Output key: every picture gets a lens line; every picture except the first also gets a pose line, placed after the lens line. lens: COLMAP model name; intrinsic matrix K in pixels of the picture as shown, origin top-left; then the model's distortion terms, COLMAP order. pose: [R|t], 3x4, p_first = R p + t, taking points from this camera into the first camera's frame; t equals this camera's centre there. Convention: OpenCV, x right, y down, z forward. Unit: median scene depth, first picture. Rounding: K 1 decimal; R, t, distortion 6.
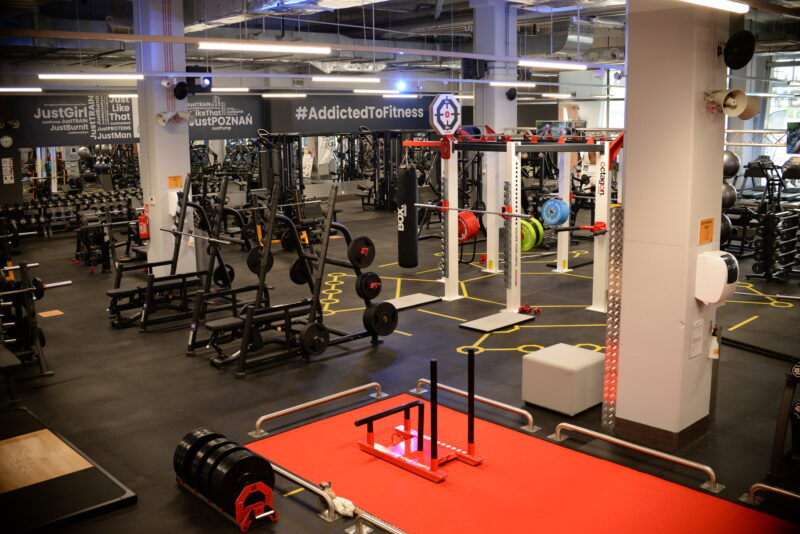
lens RADIAL K [[801.8, 0, 400.0], [0, 801.8, 267.0], [0, 0, 1]] dist [-0.174304, 0.168744]
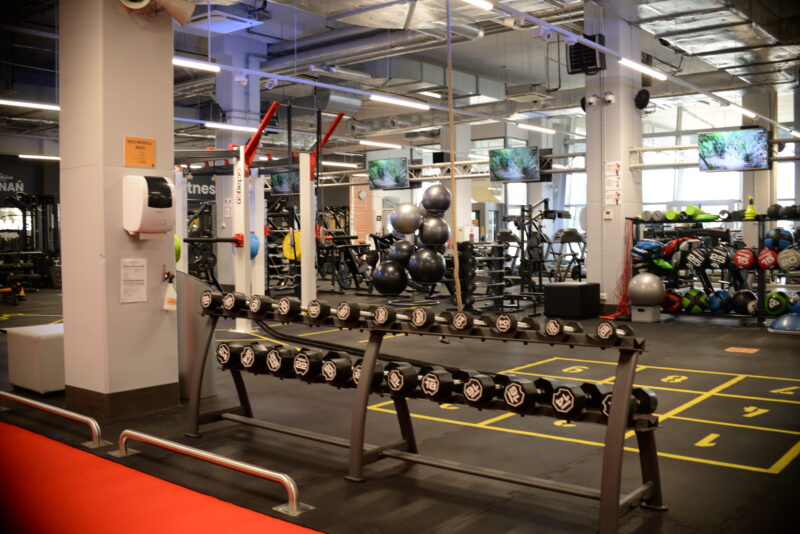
lens RADIAL K [[801.8, 0, 400.0], [0, 801.8, 267.0], [0, 0, 1]] dist [-0.174304, 0.168744]
pose [[0.991780, 0.002701, 0.127930, 0.293130], [0.016035, 0.989273, -0.145197, 0.108007], [-0.126950, 0.146055, 0.981097, 0.073134]]
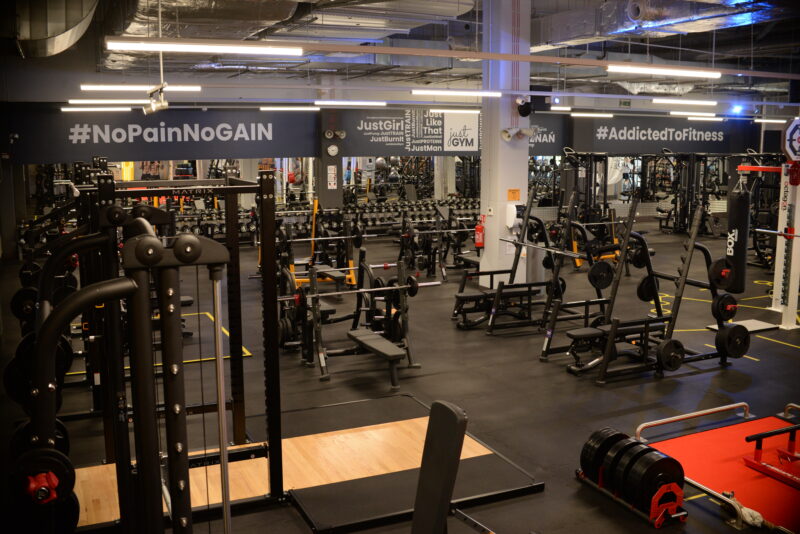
lens RADIAL K [[801.8, 0, 400.0], [0, 801.8, 267.0], [0, 0, 1]] dist [-0.174304, 0.168744]
pose [[0.949404, 0.064892, -0.307280, -0.103145], [-0.071677, 0.997369, -0.010833, 0.010224], [0.305769, 0.032310, 0.951557, -0.051422]]
